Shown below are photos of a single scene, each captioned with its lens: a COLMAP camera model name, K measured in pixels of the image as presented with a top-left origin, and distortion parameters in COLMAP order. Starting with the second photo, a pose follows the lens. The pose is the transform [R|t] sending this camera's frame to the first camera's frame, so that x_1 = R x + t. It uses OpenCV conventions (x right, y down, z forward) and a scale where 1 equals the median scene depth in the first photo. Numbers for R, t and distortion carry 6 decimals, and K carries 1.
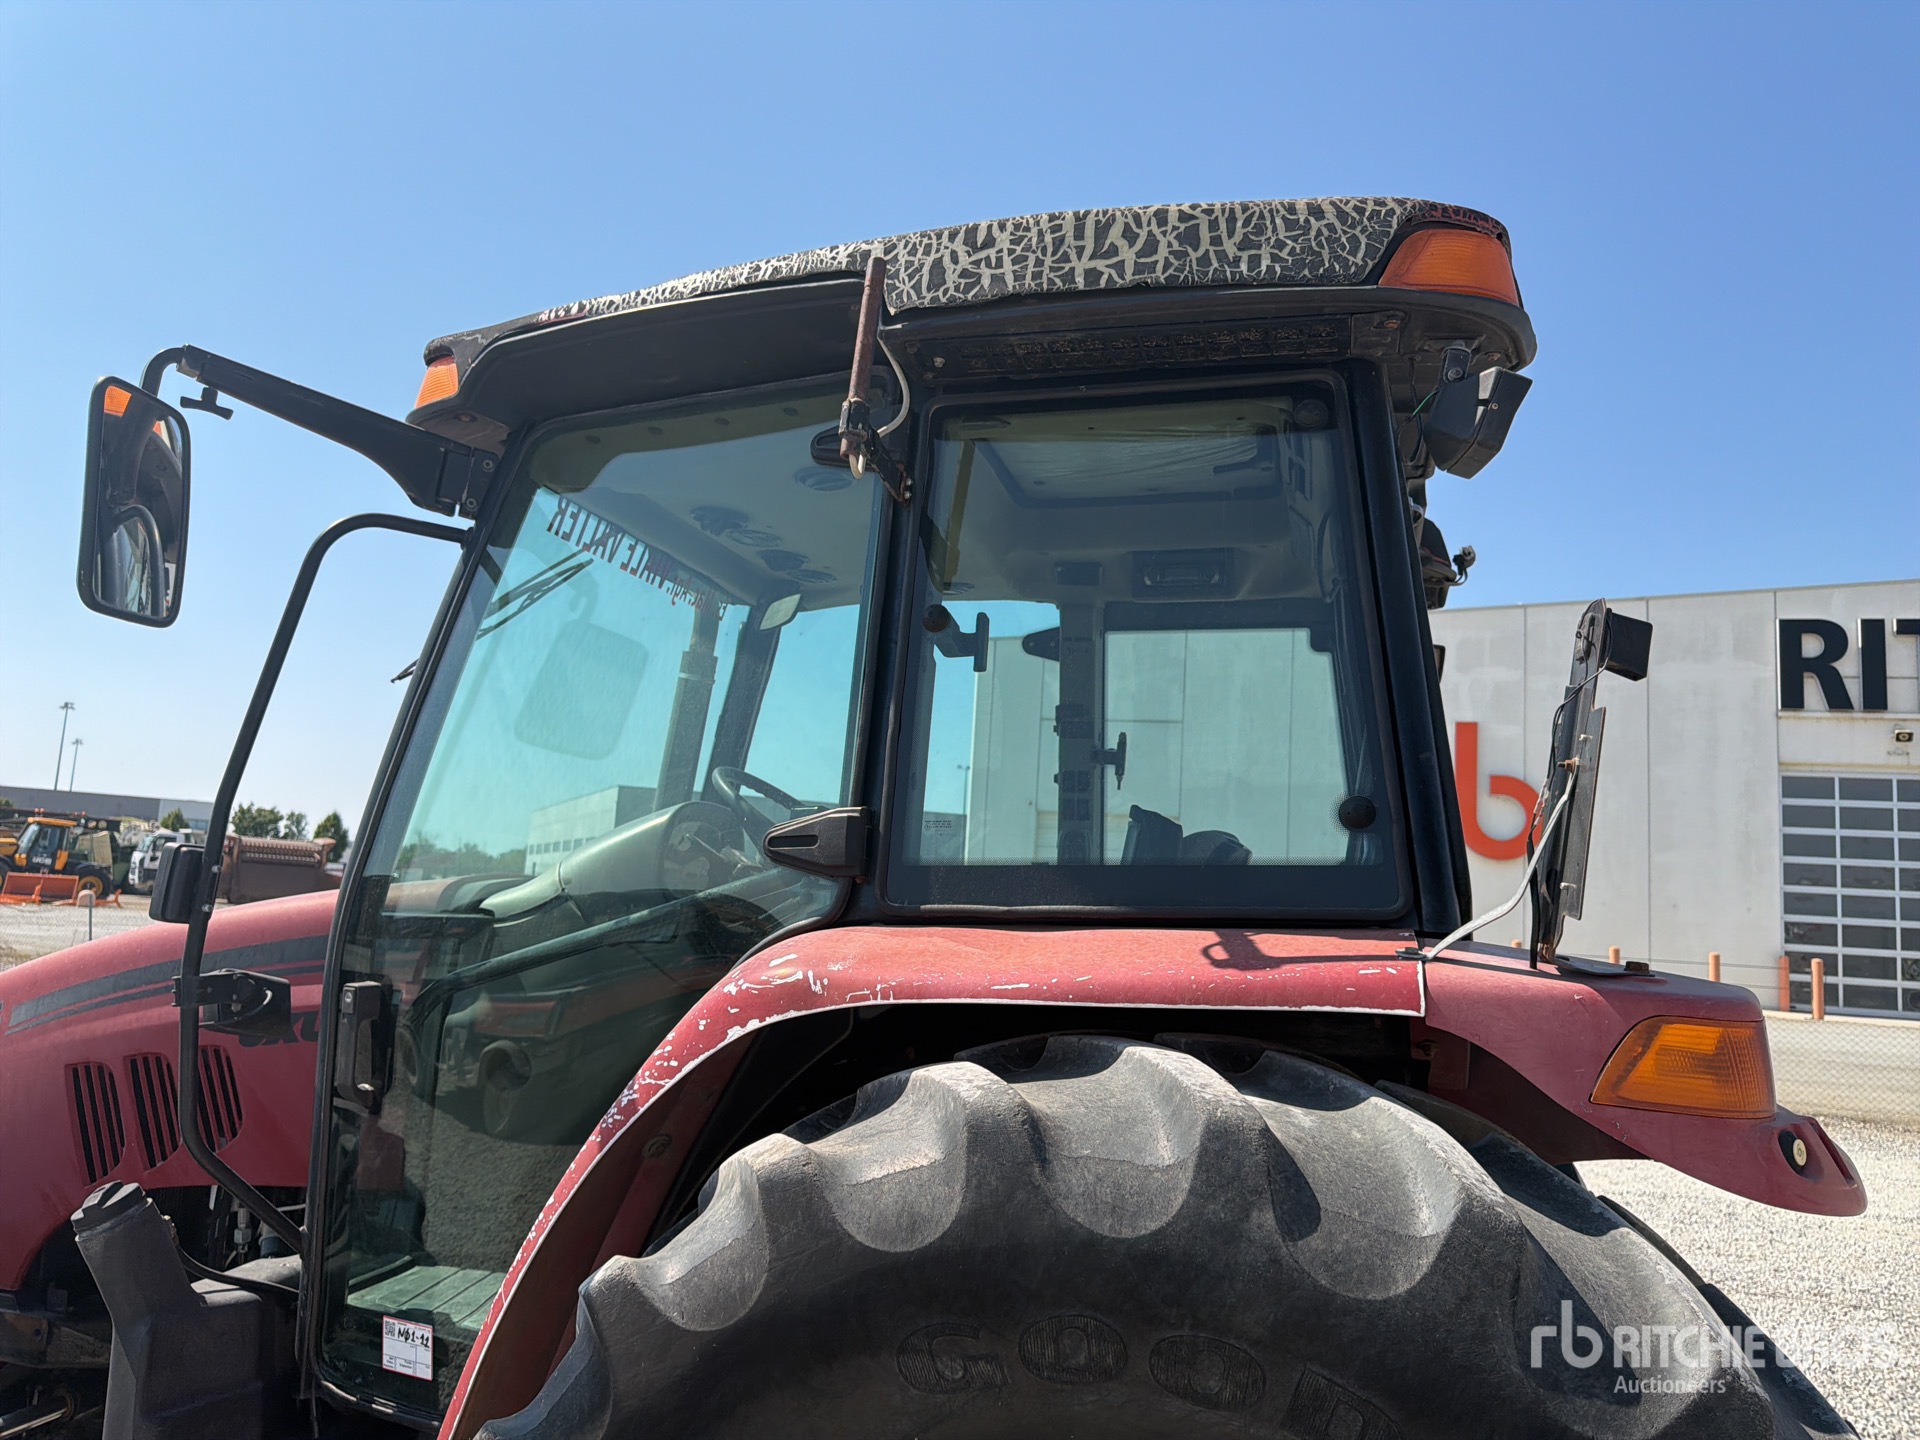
lens RADIAL K [[1387.2, 0, 948.8], [0, 1387.2, 710.7], [0, 0, 1]] dist [0.048159, -0.067861]
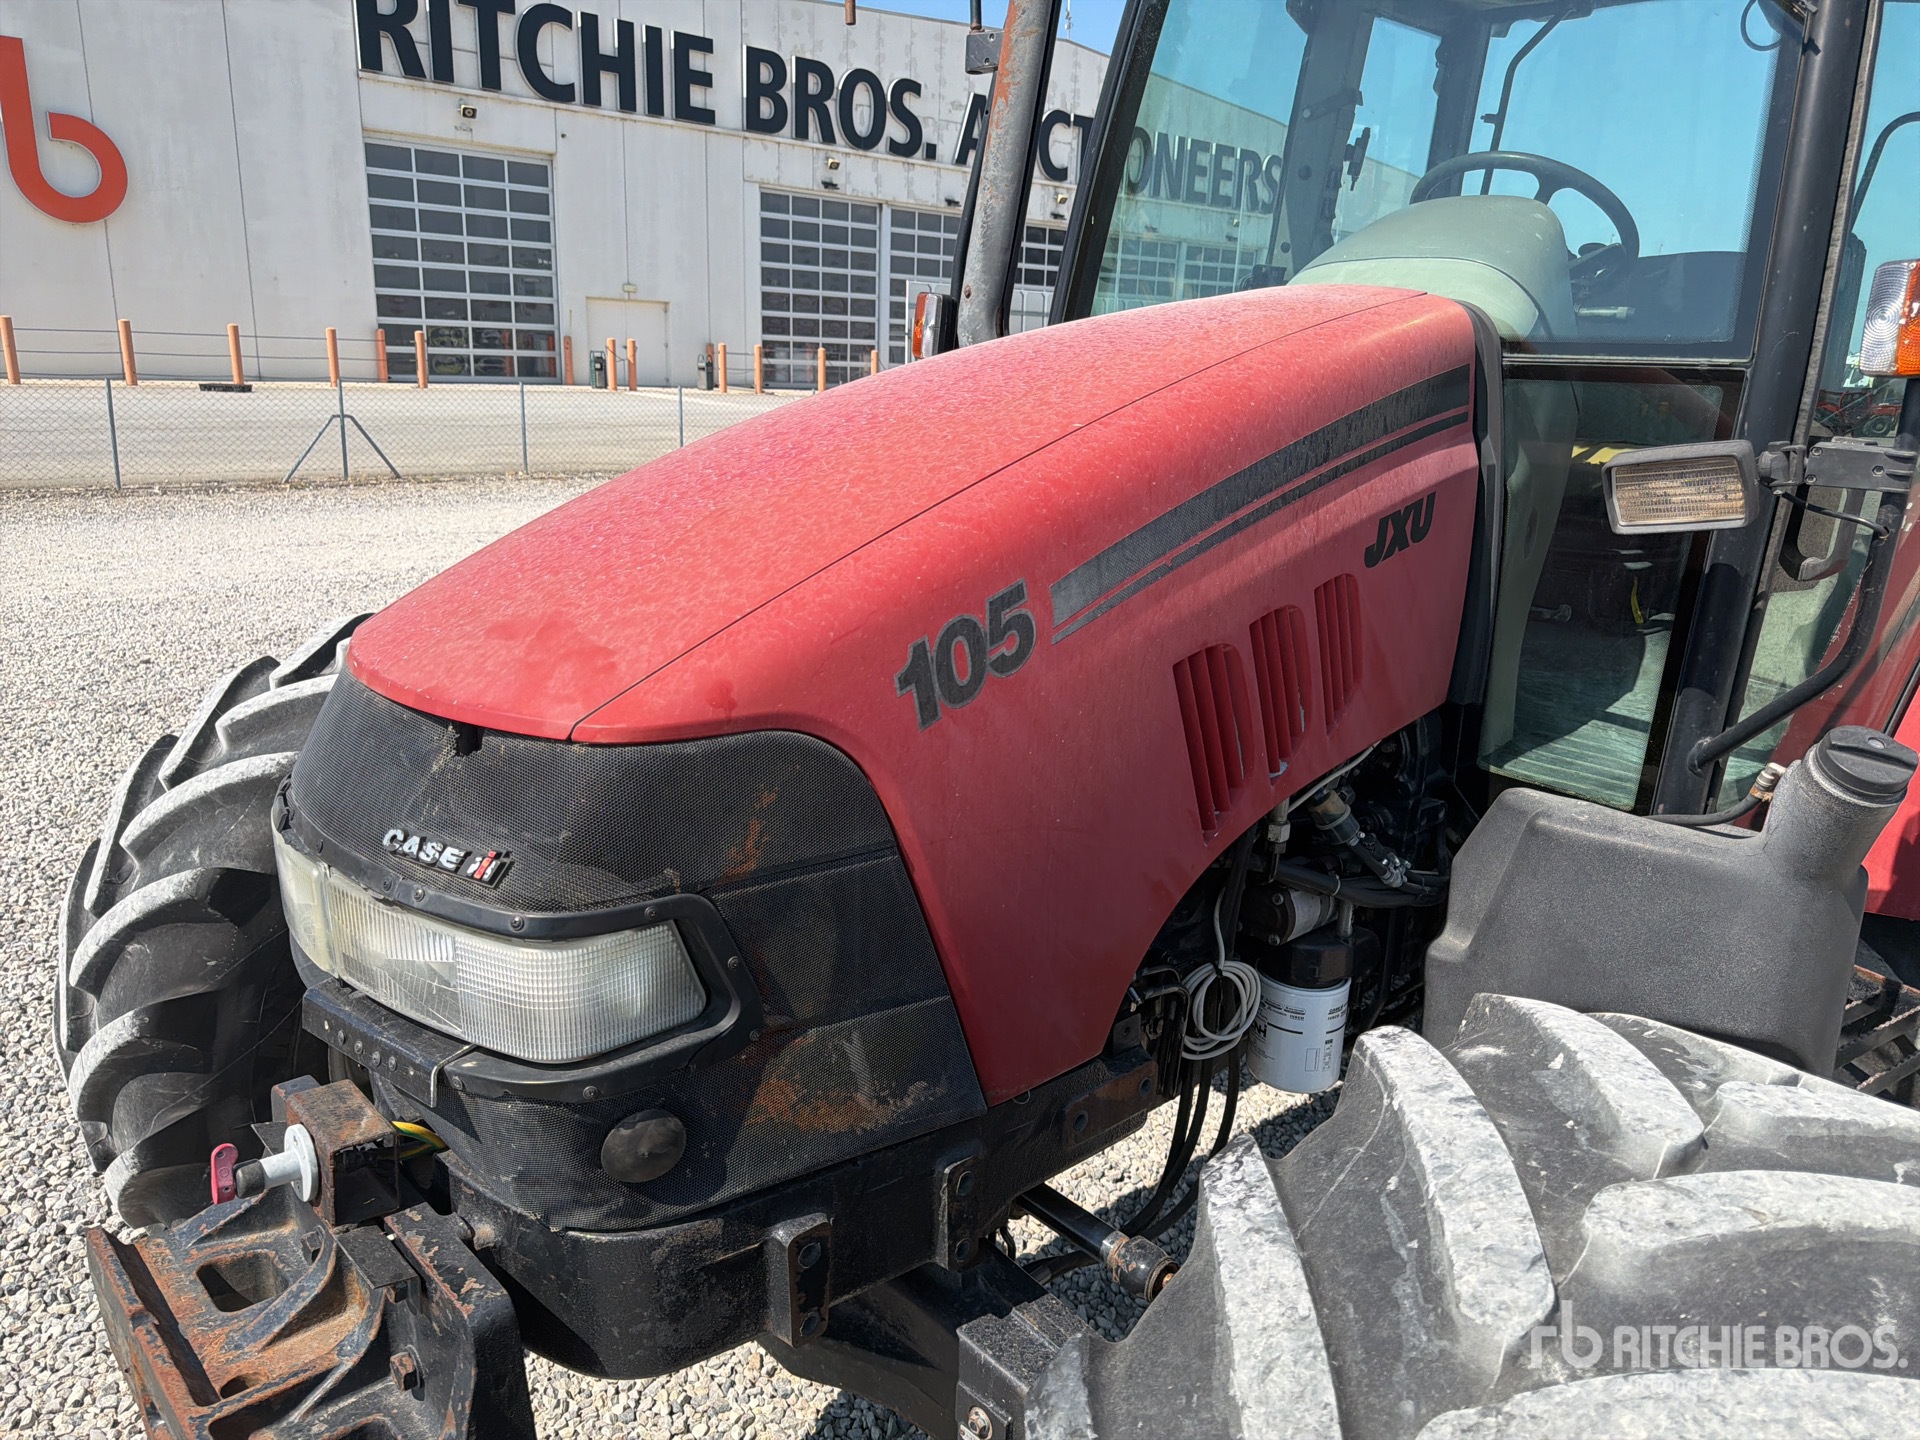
lens RADIAL K [[1387.6, 0, 962.2], [0, 1387.6, 735.9], [0, 0, 1]] dist [0.005286, 0.002483]
pose [[0.503273, -0.271351, 0.820418, -0.121514], [-0.120469, 0.918114, 0.377564, 0.009594], [-0.855689, -0.288853, 0.429372, 0.090986]]
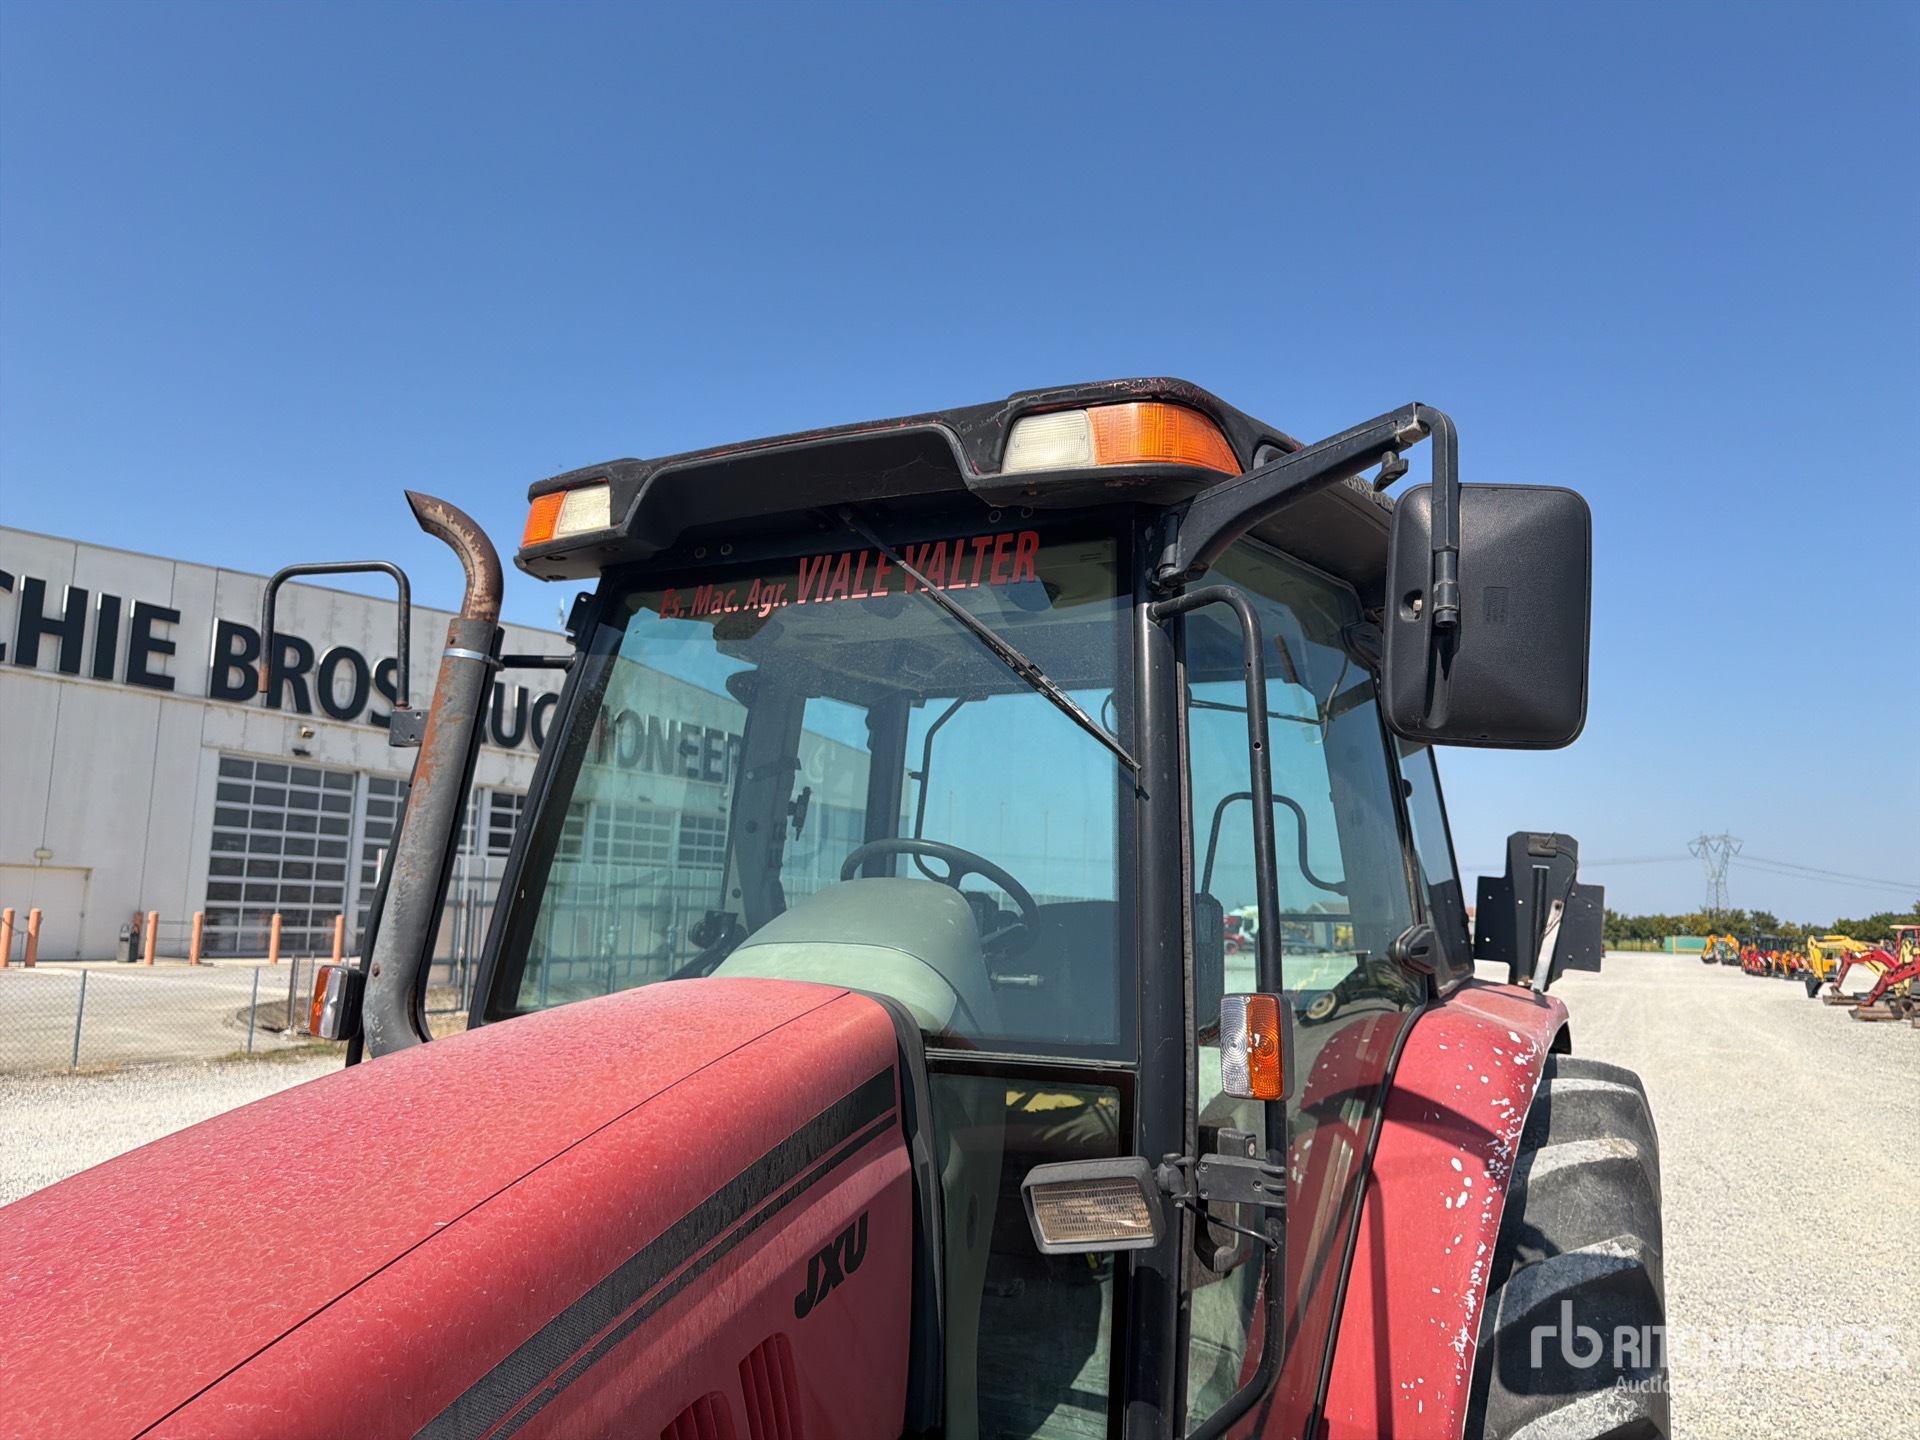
lens RADIAL K [[1368.2, 0, 990.5], [0, 1368.2, 714.9], [0, 0, 1]] dist [0.041205, -0.062267]
pose [[0.151876, 0.093127, 0.984003, -0.114902], [-0.145974, 0.986748, -0.070856, 0.001712], [-0.977561, -0.132878, 0.163457, 0.090765]]
